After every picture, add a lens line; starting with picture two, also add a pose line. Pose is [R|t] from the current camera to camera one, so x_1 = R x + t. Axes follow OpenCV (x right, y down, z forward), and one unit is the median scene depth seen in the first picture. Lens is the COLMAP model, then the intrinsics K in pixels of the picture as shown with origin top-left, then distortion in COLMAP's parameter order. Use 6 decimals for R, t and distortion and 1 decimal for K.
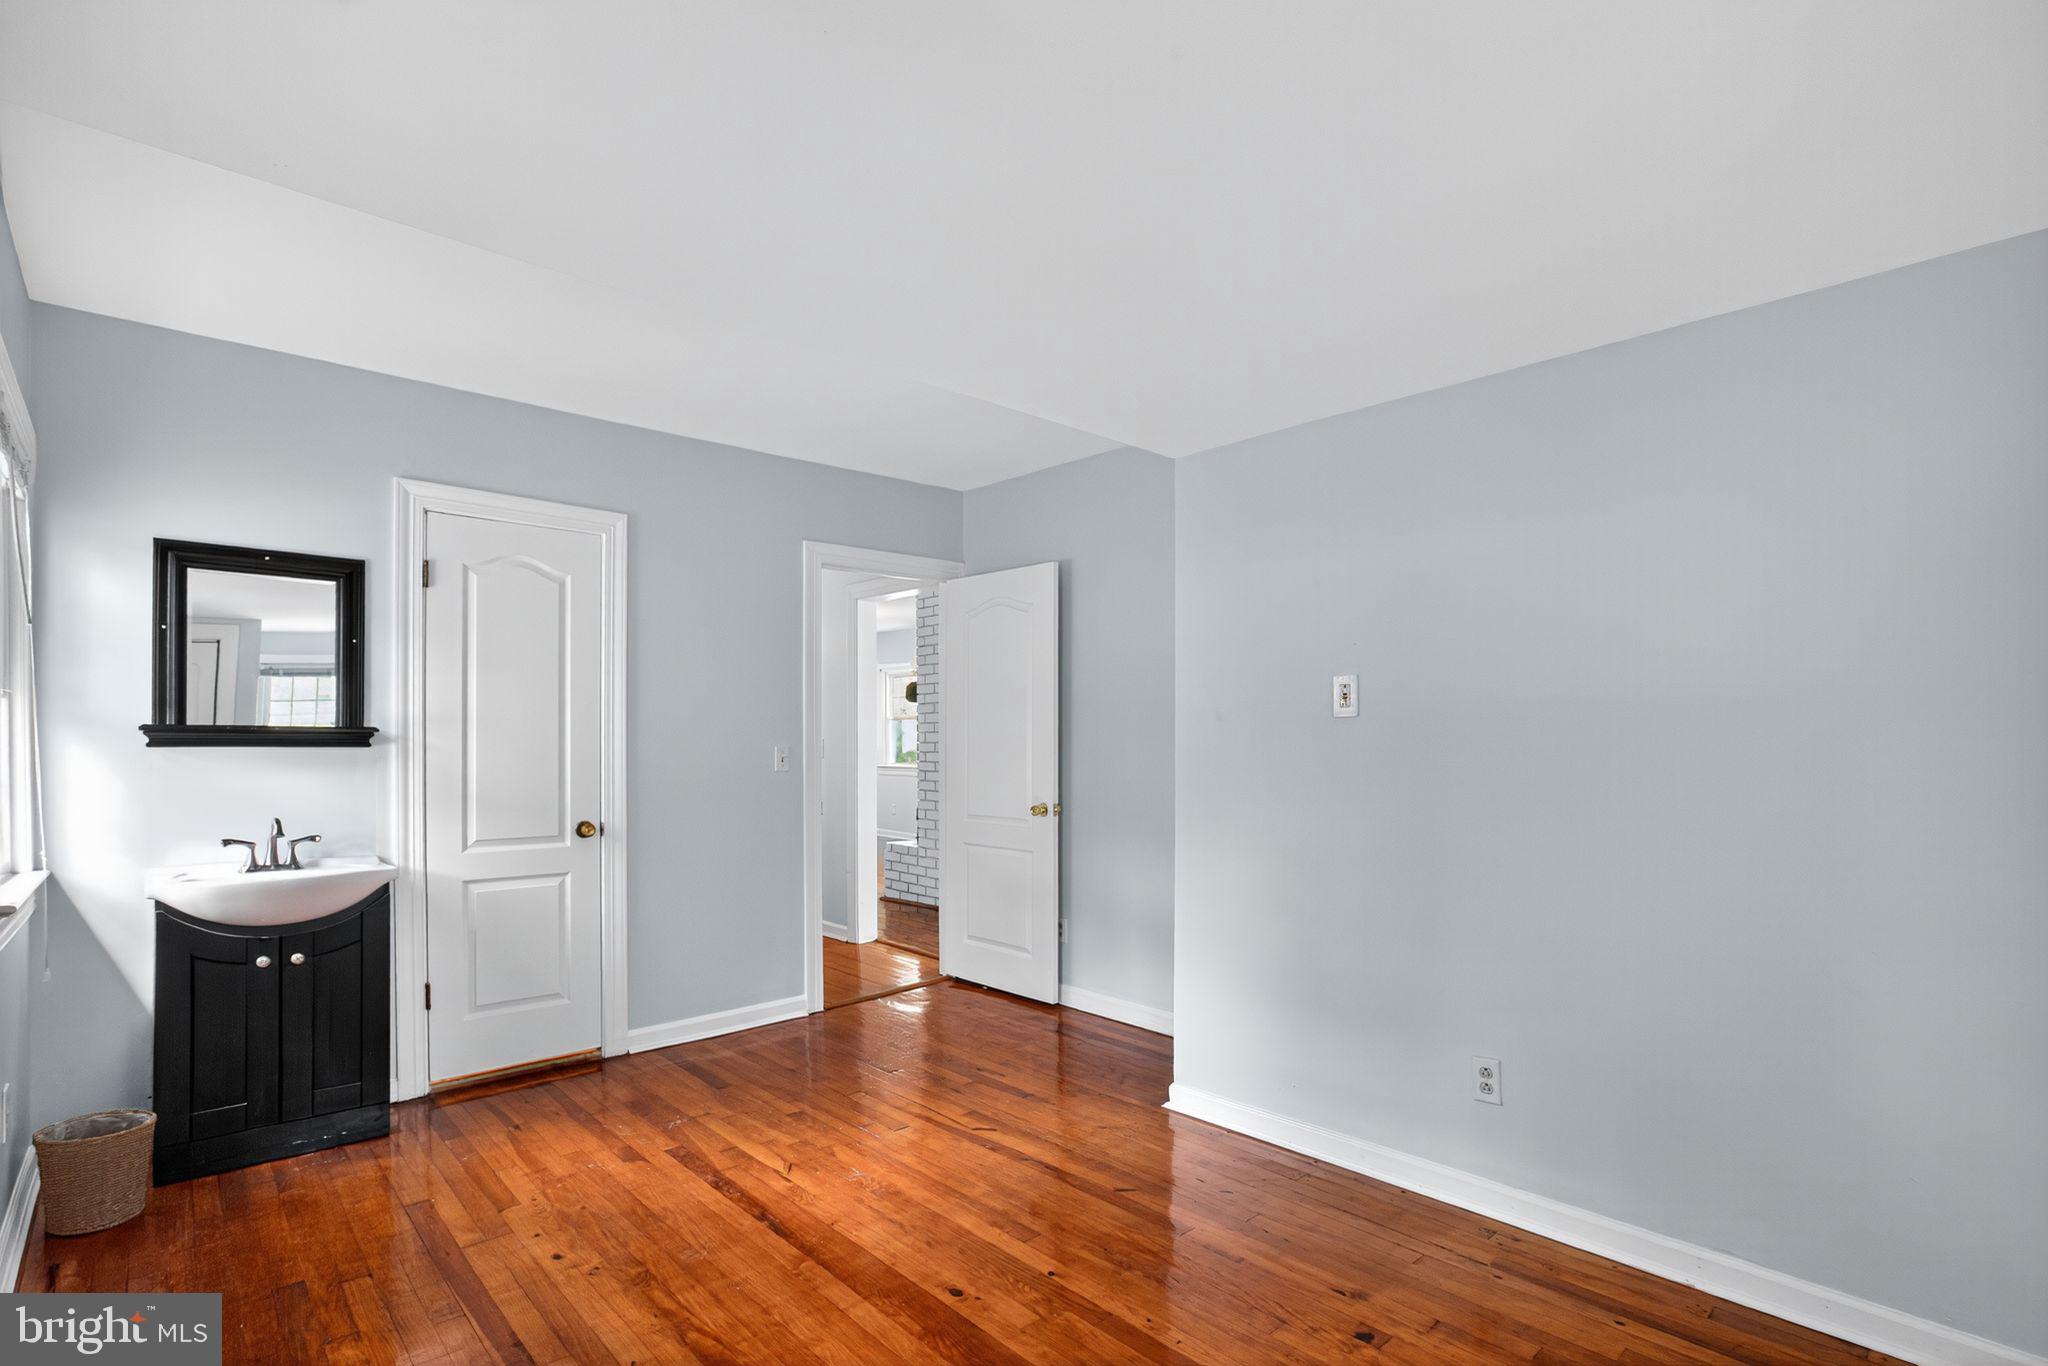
lens RADIAL K [[983.7, 0, 1016.9], [0, 983.7, 701.0], [0, 0, 1]] dist [-0.009970, -0.000629]
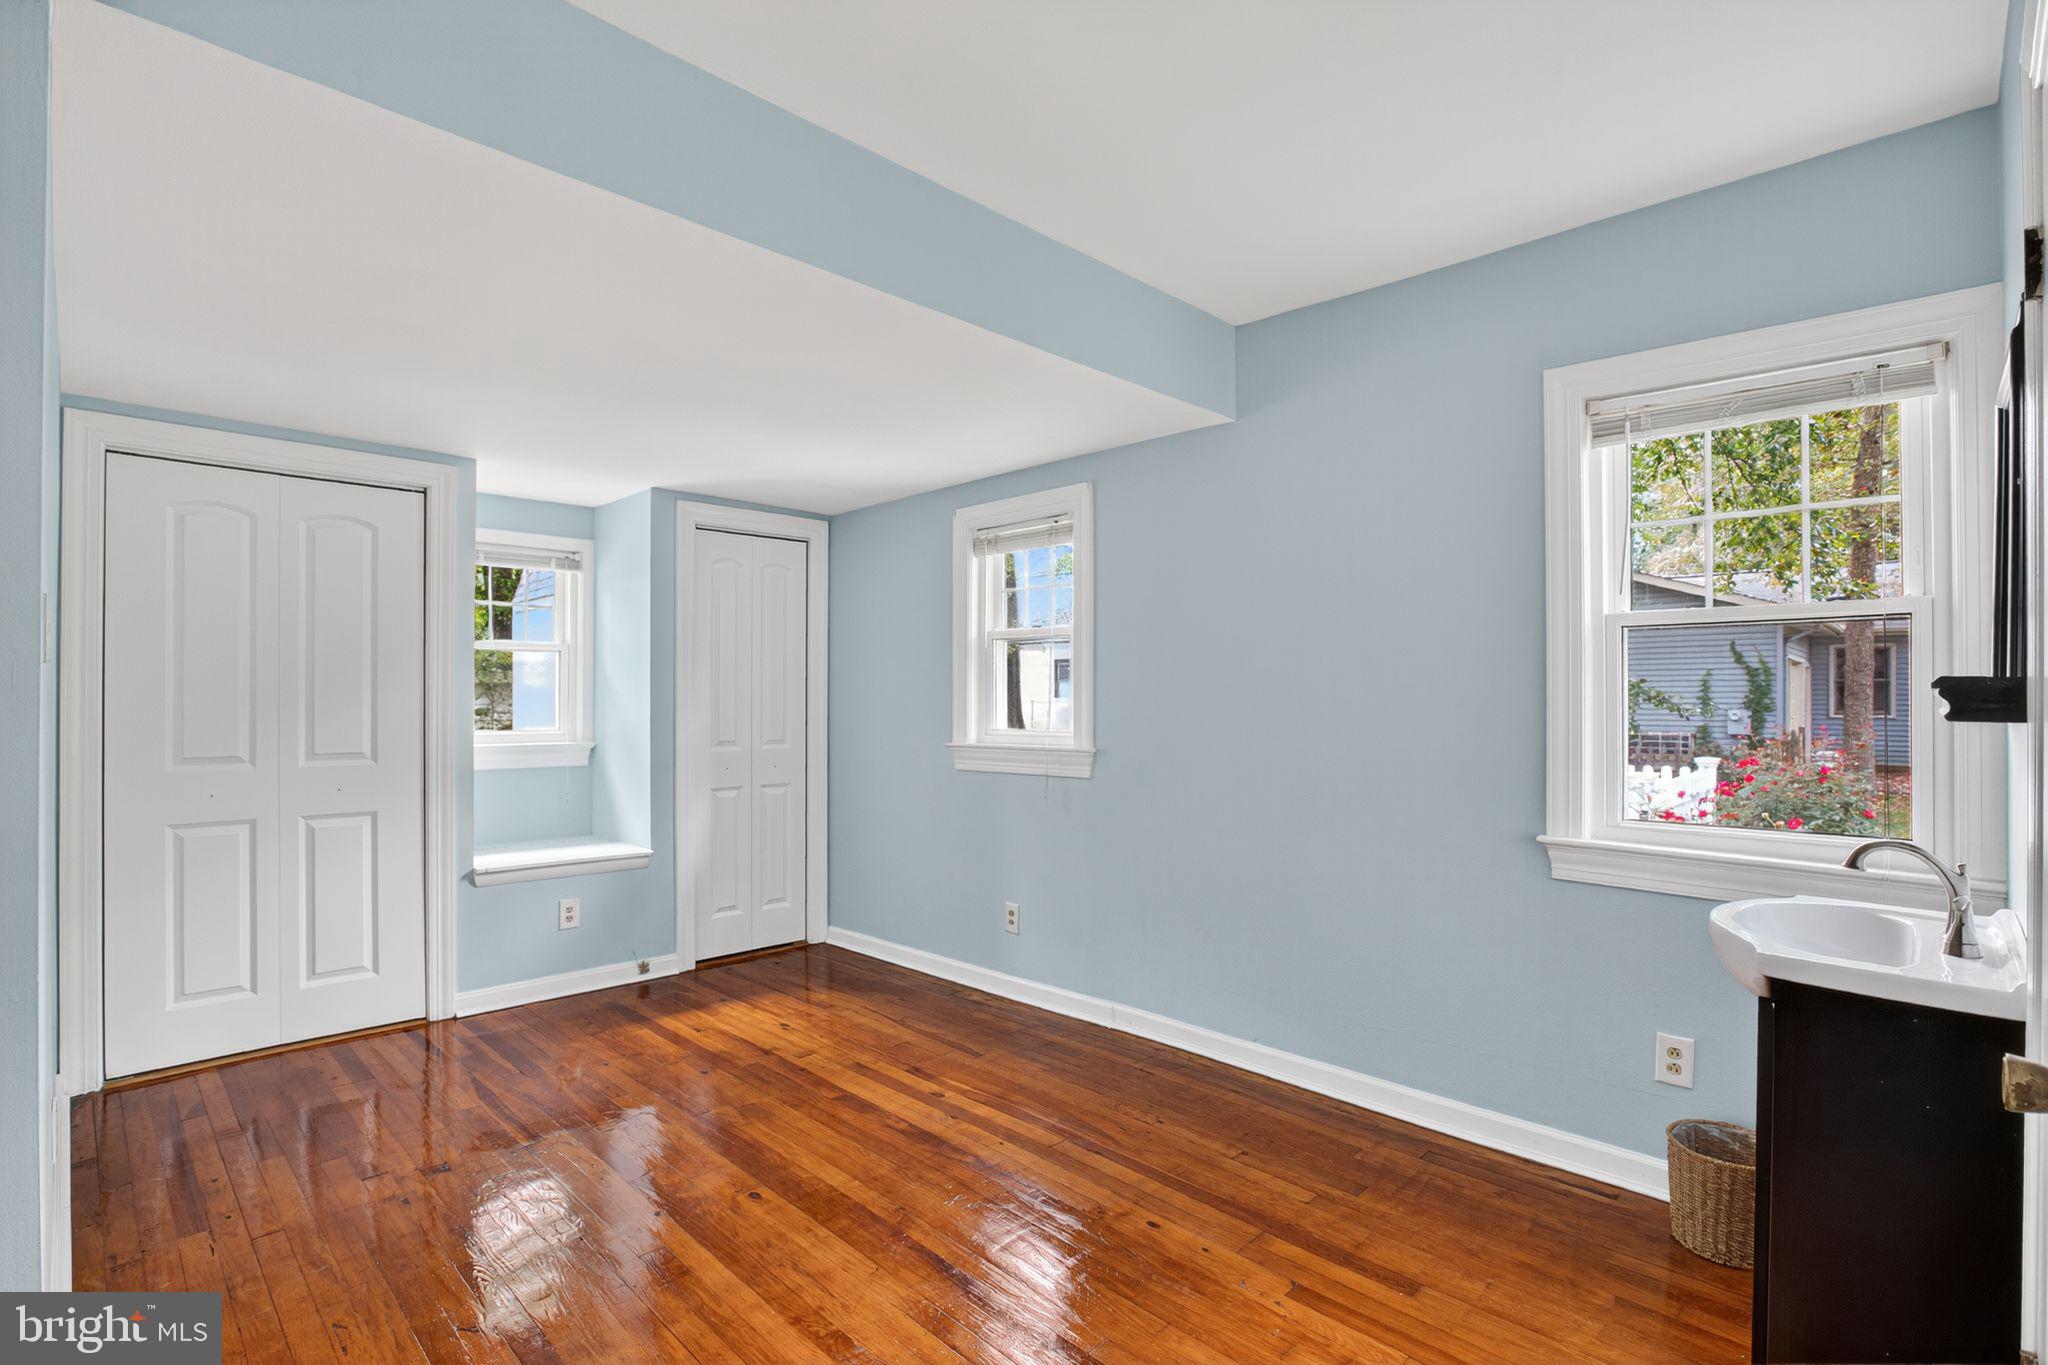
lens RADIAL K [[957.0, 0, 1024.0], [0, 957.0, 682.5], [0, 0, 1]] dist [-0.003832, -0.000271]
pose [[-0.998484, -0.002597, -0.054990, -0.256464], [-0.000215, 0.999064, -0.043262, 0.055467], [0.055051, -0.043184, -0.997549, 1.776339]]
